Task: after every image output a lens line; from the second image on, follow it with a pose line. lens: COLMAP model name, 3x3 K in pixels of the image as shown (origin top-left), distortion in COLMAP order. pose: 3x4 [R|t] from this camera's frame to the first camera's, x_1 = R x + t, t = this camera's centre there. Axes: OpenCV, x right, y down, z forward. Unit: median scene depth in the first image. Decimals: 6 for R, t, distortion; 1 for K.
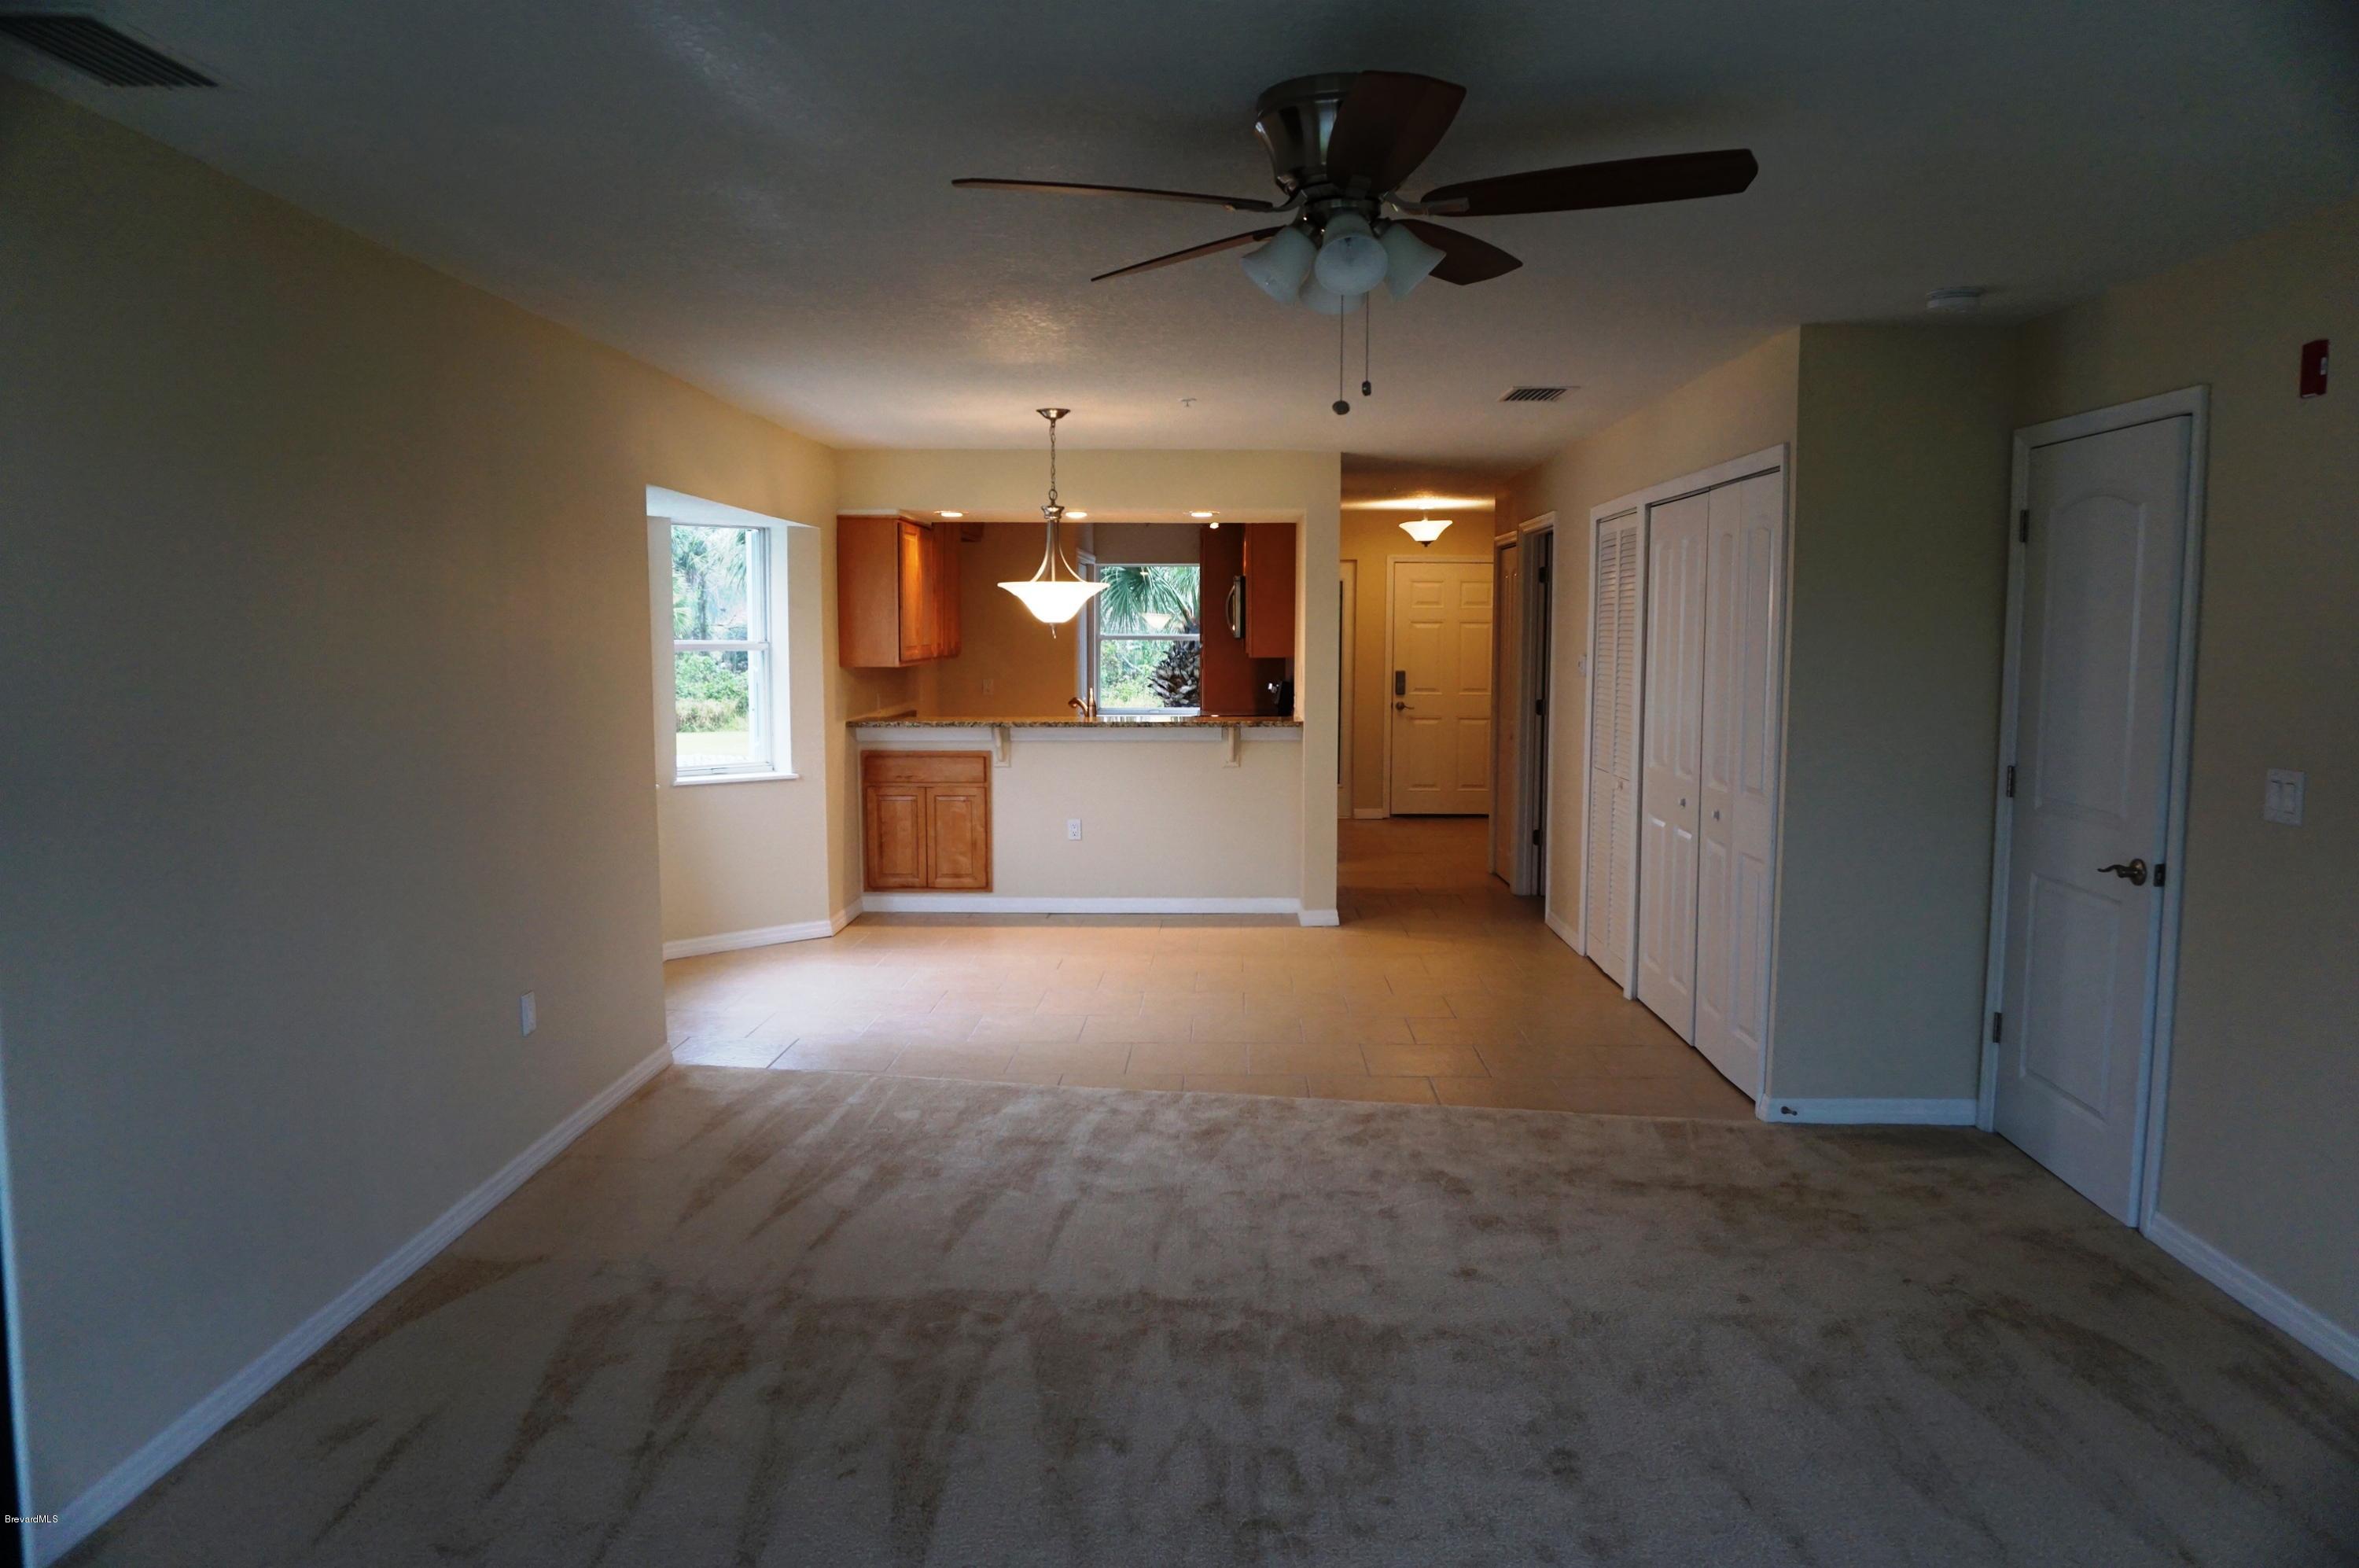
lens RADIAL K [[1585.3, 0, 1178.7], [0, 1585.3, 777.2], [0, 0, 1]] dist [-0.048285, 0.039034]
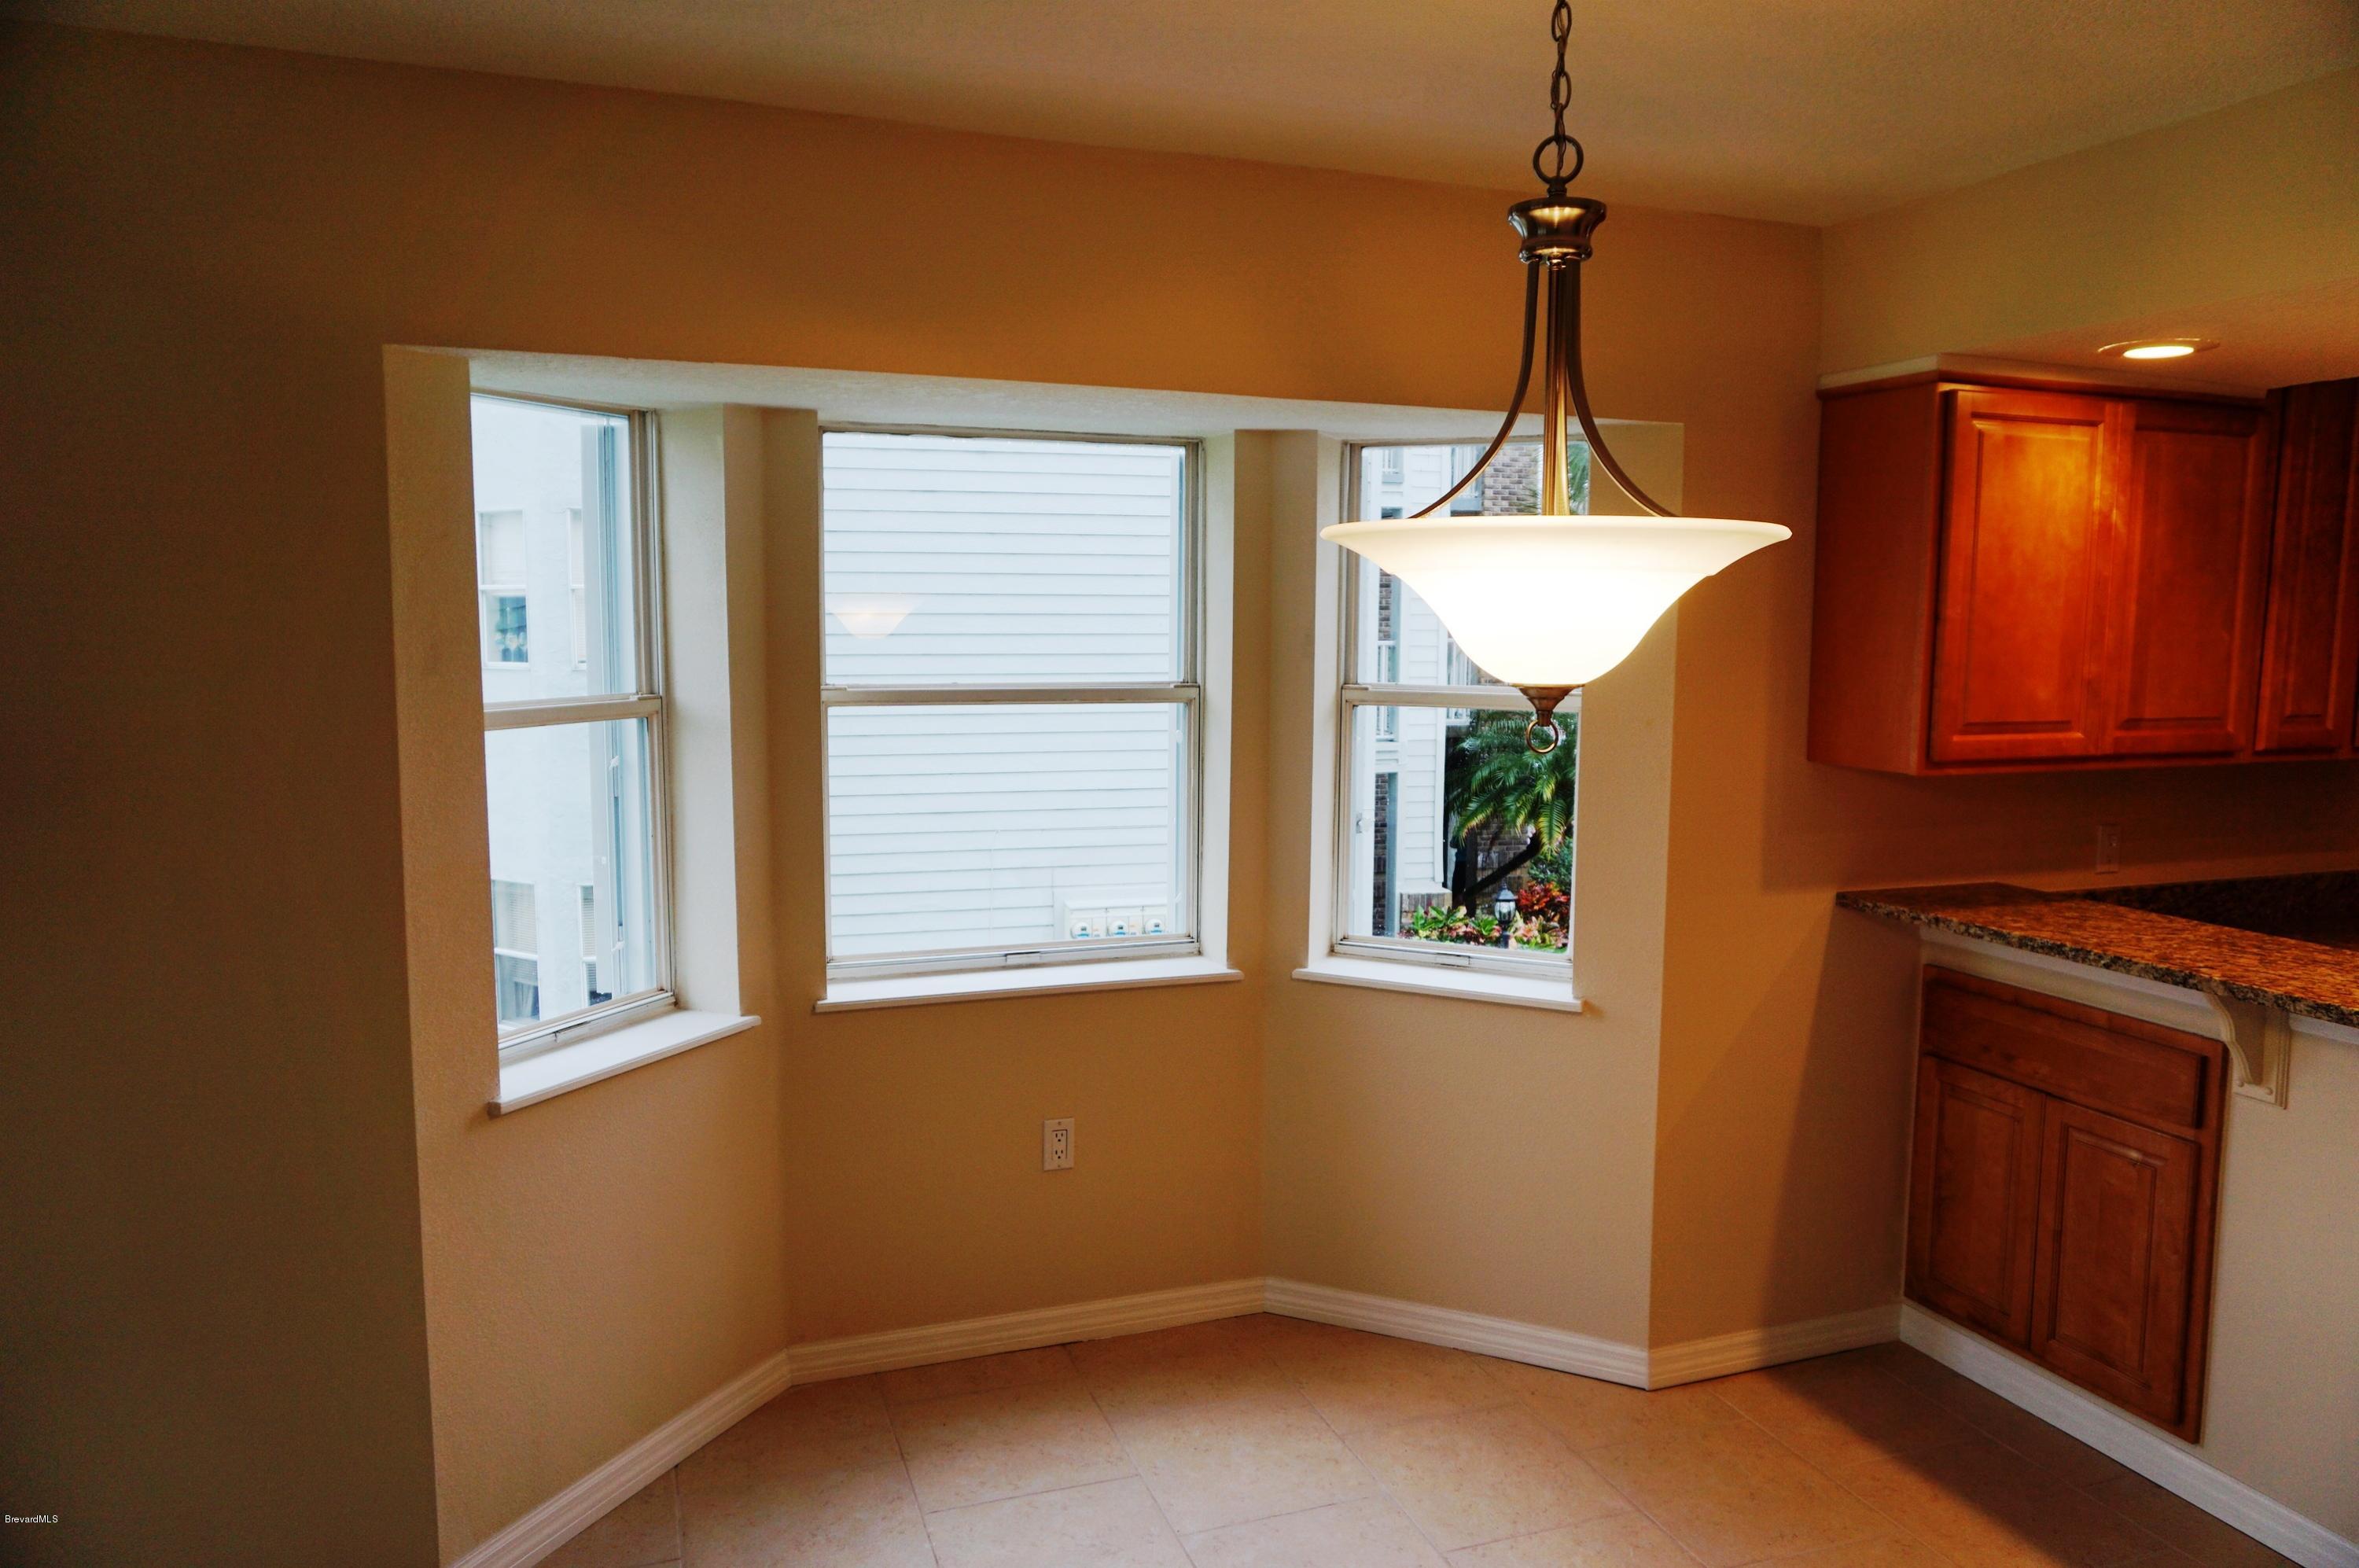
lens RADIAL K [[1585.3, 0, 1178.7], [0, 1585.3, 777.2], [0, 0, 1]] dist [-0.048285, 0.039034]
pose [[0.375385, 0.101980, -0.921242, 0.098090], [-0.101178, 0.992498, 0.068640, -0.073577], [0.921330, 0.067443, 0.382887, 0.661885]]
